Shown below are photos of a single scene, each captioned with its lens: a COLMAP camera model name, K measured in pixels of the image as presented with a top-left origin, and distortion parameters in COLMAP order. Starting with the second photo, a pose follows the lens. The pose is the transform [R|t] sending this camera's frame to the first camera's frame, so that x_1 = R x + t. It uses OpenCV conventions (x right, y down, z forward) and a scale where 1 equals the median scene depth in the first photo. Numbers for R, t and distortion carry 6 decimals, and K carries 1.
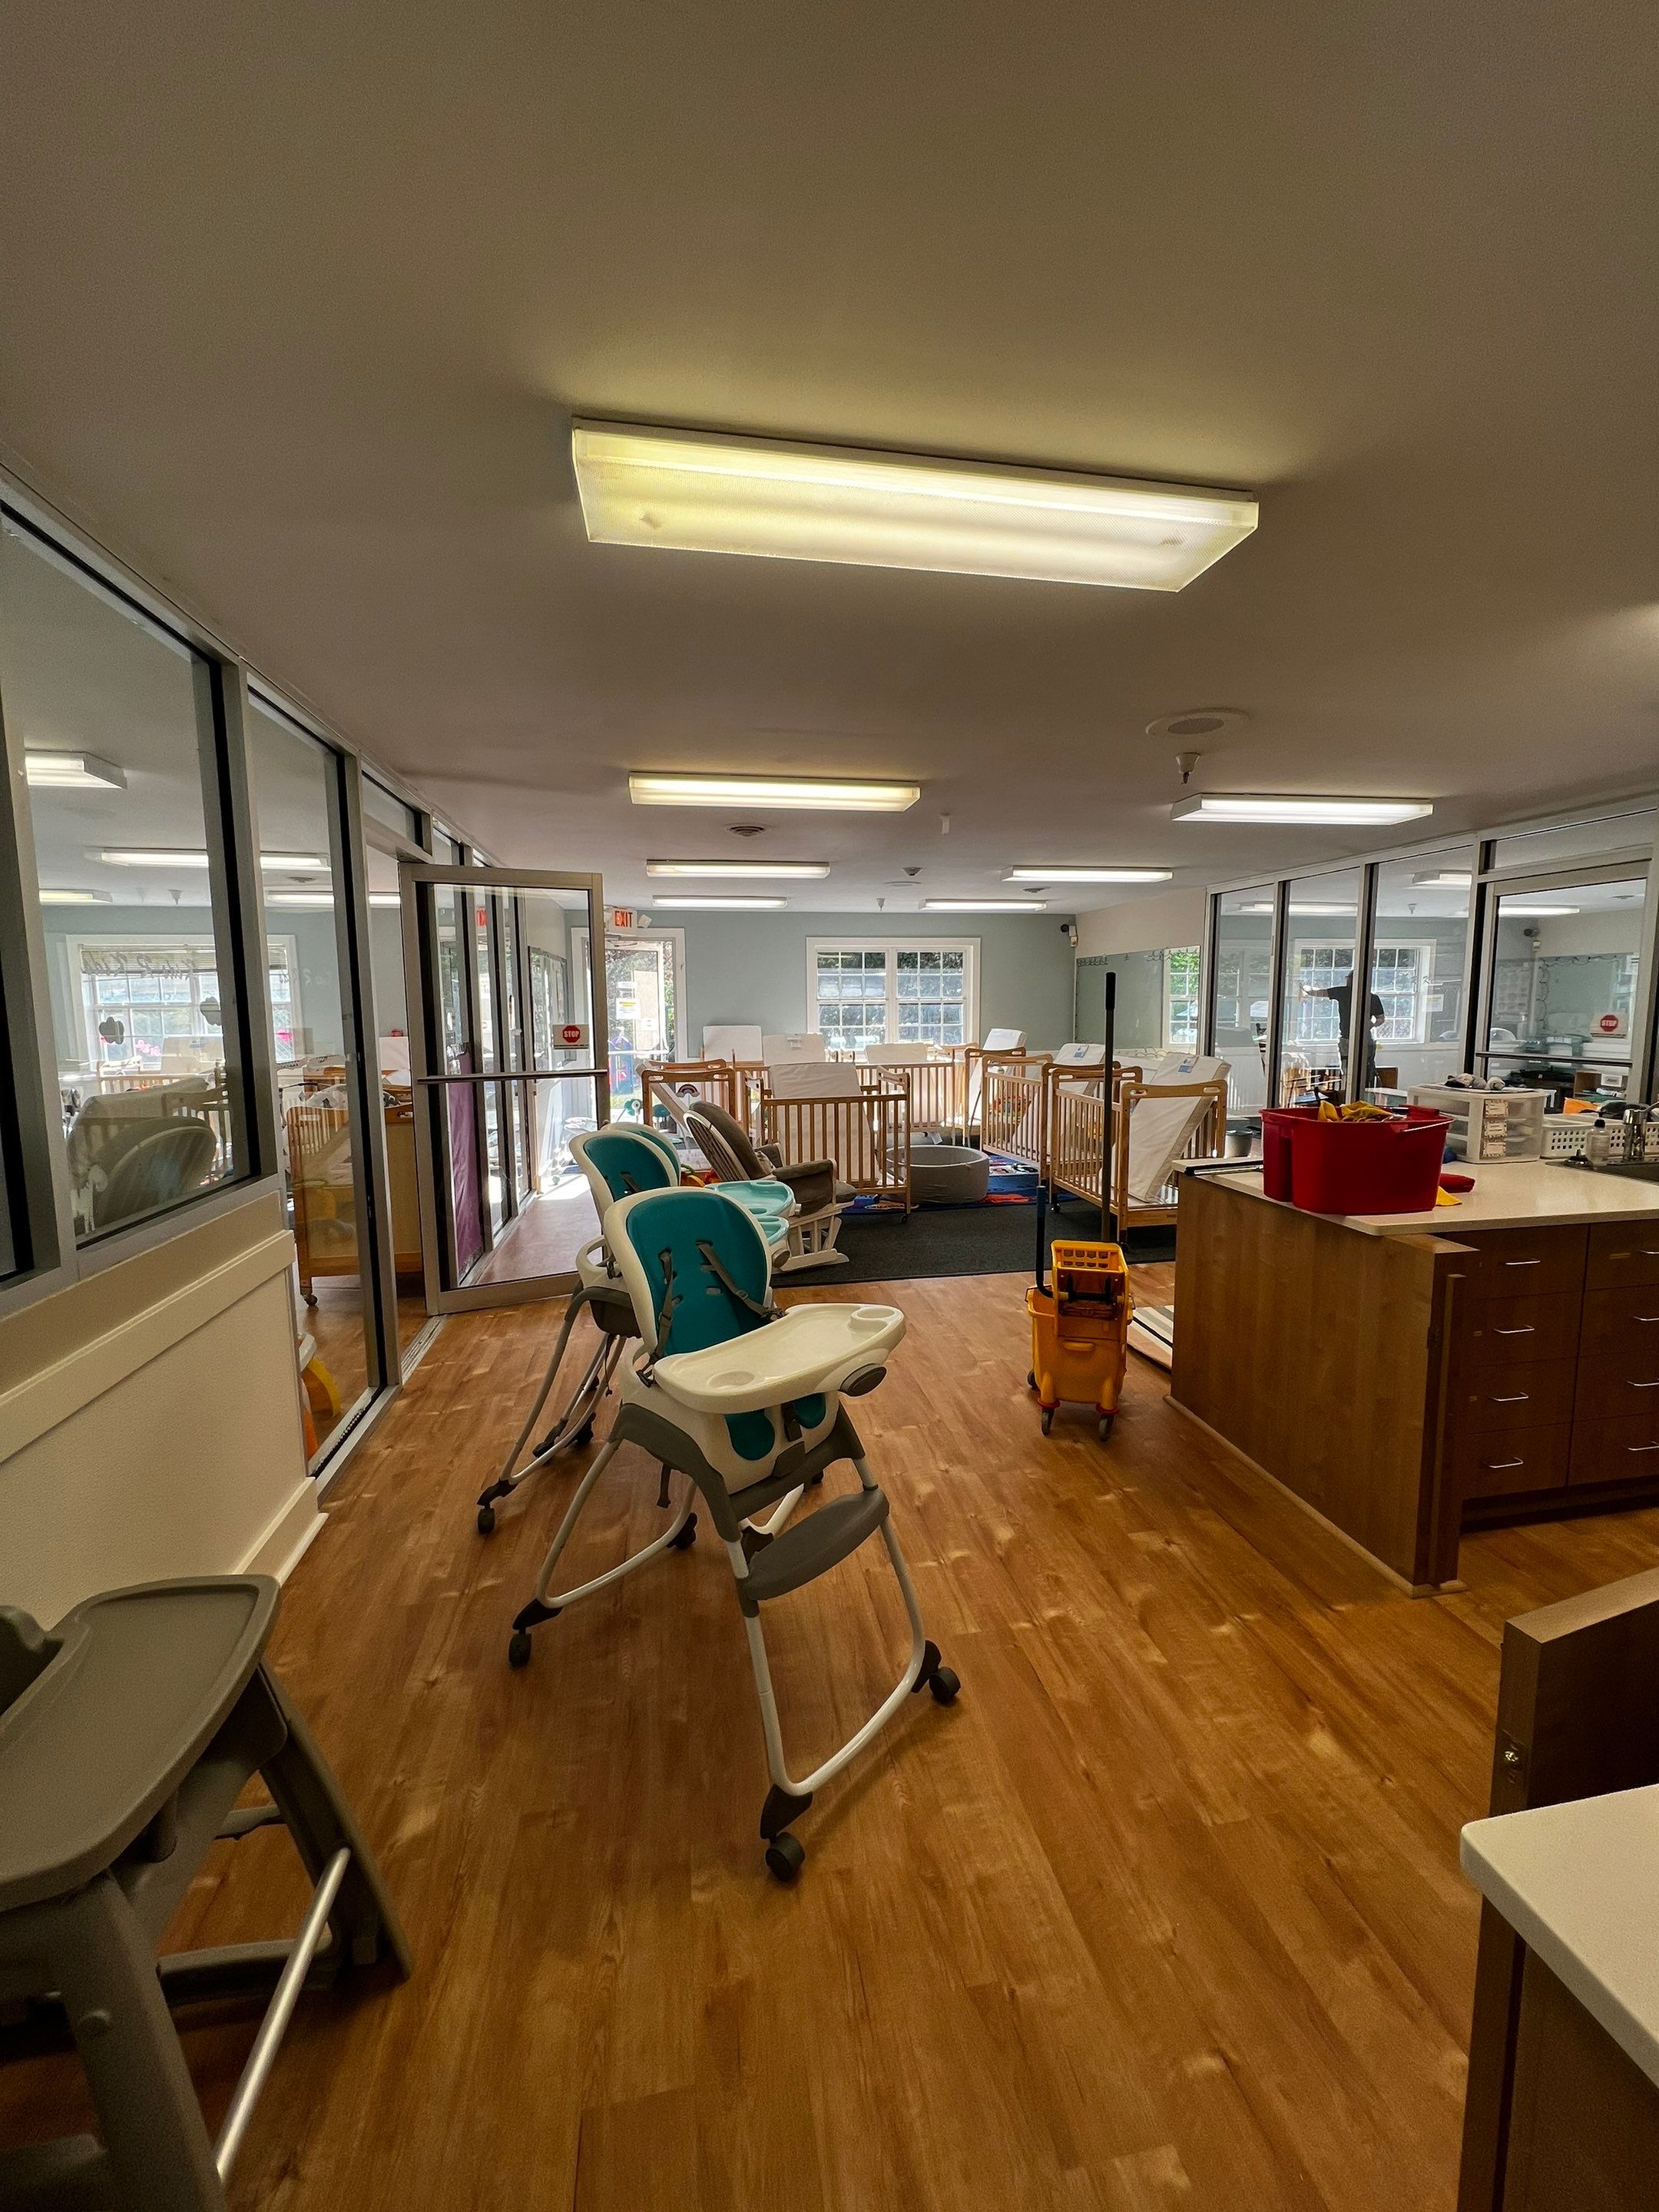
lens RADIAL K [[882.9, 0, 830.6], [0, 882.9, 1099.6], [0, 0, 1]] dist [0.000948, 0.000634]
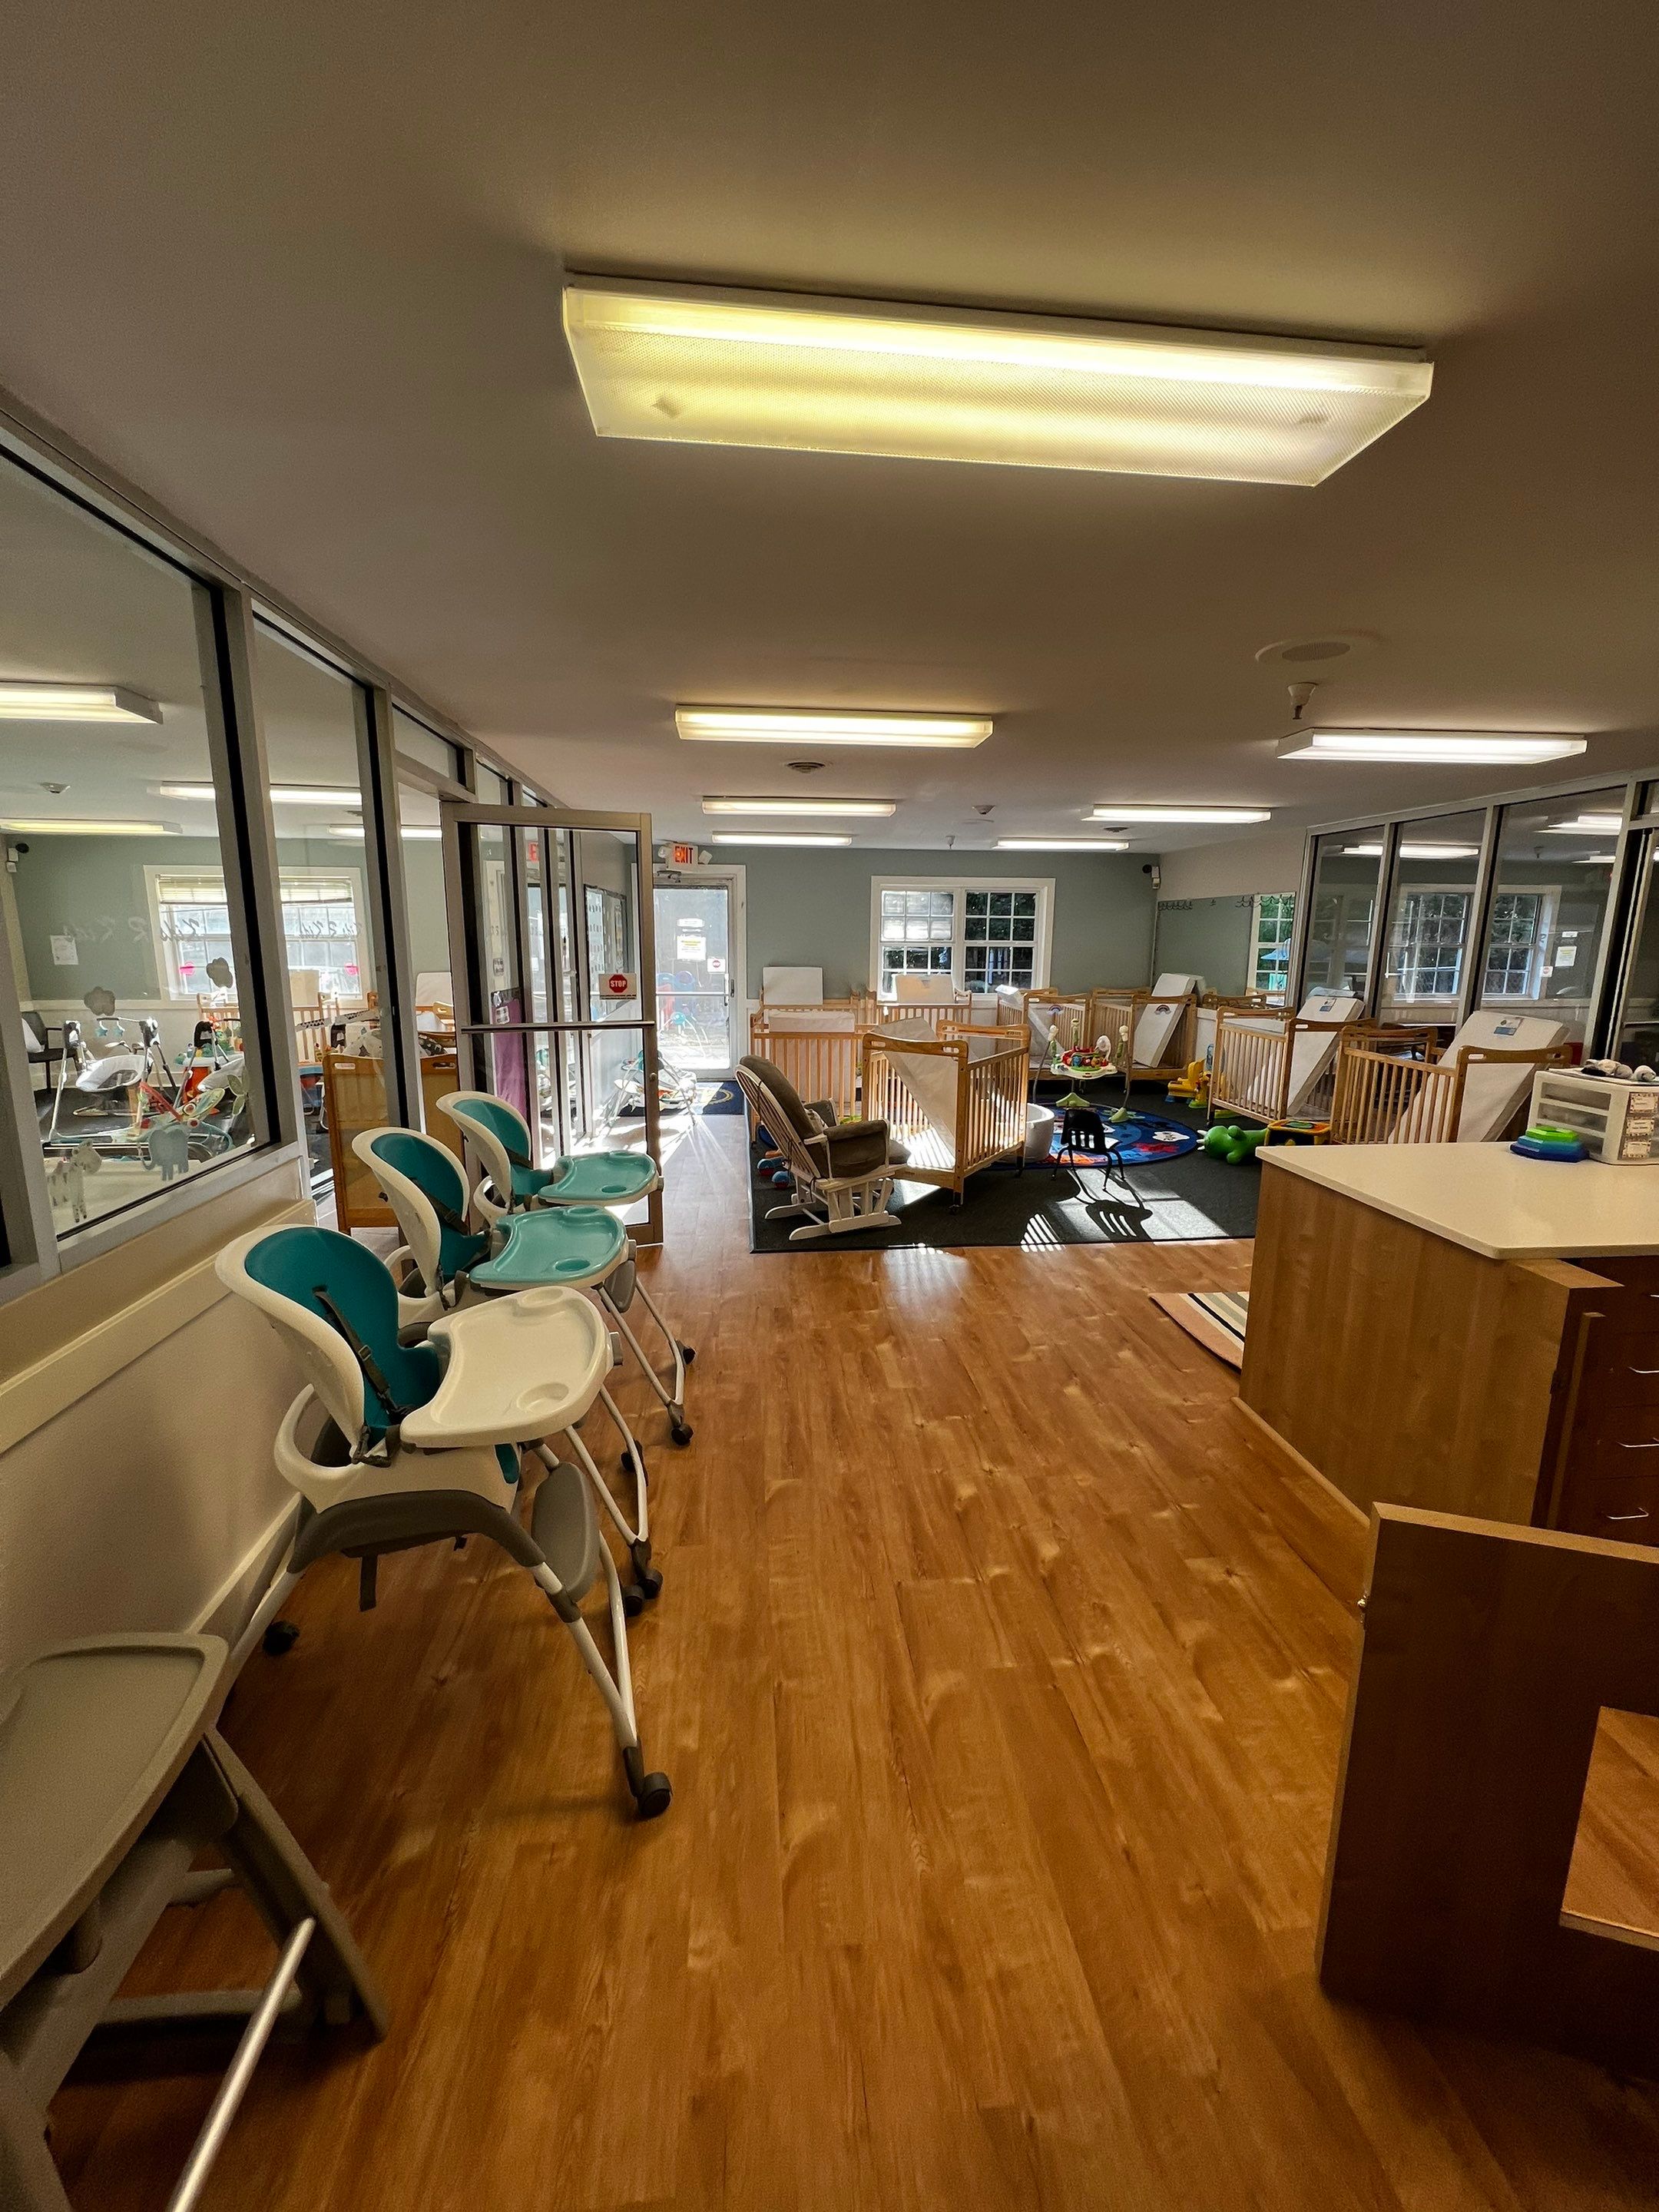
lens RADIAL K [[882.9, 0, 830.6], [0, 882.9, 1099.6], [0, 0, 1]] dist [0.000948, 0.000634]
pose [[0.996927, 0.030796, -0.072033, 0.022040], [-0.025361, 0.996847, 0.075182, -0.054556], [0.074121, -0.073124, 0.994565, 0.102622]]
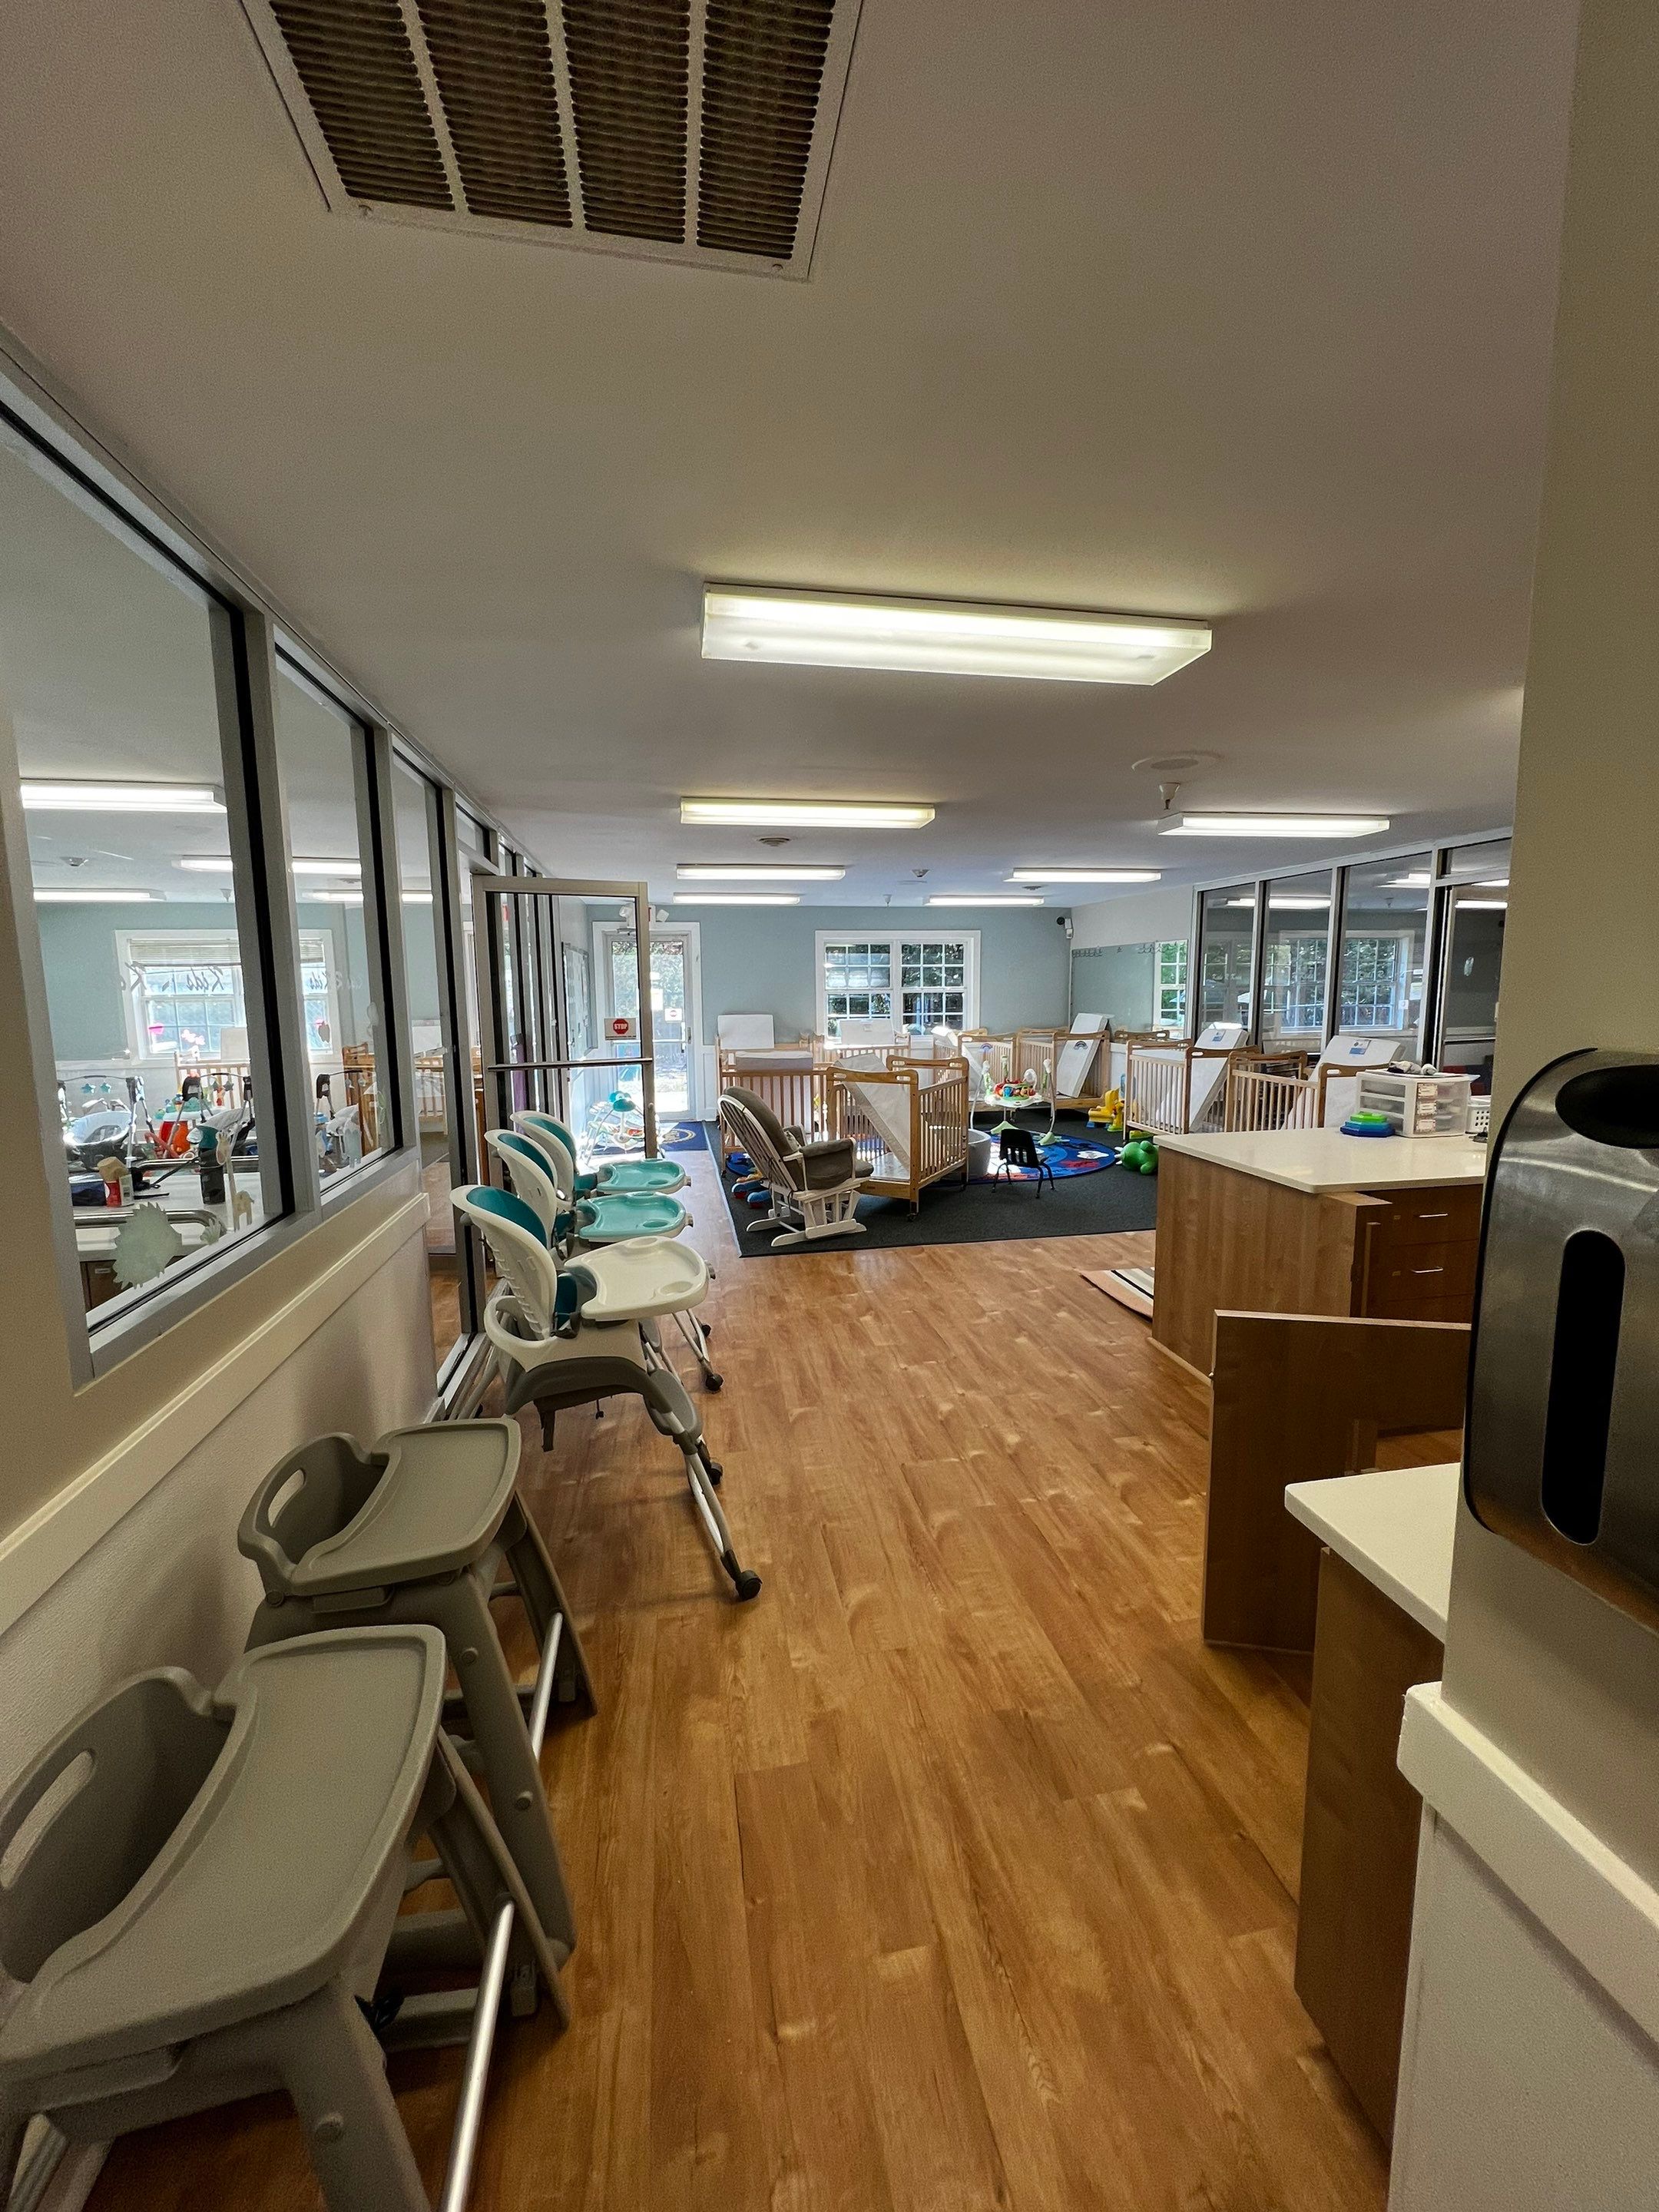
lens RADIAL K [[882.9, 0, 830.6], [0, 882.9, 1099.6], [0, 0, 1]] dist [0.000948, 0.000634]
pose [[0.999981, -0.002443, 0.005630, -0.070248], [0.002348, 0.999858, 0.016676, 0.000489], [-0.005669, -0.016663, 0.999845, -0.246515]]
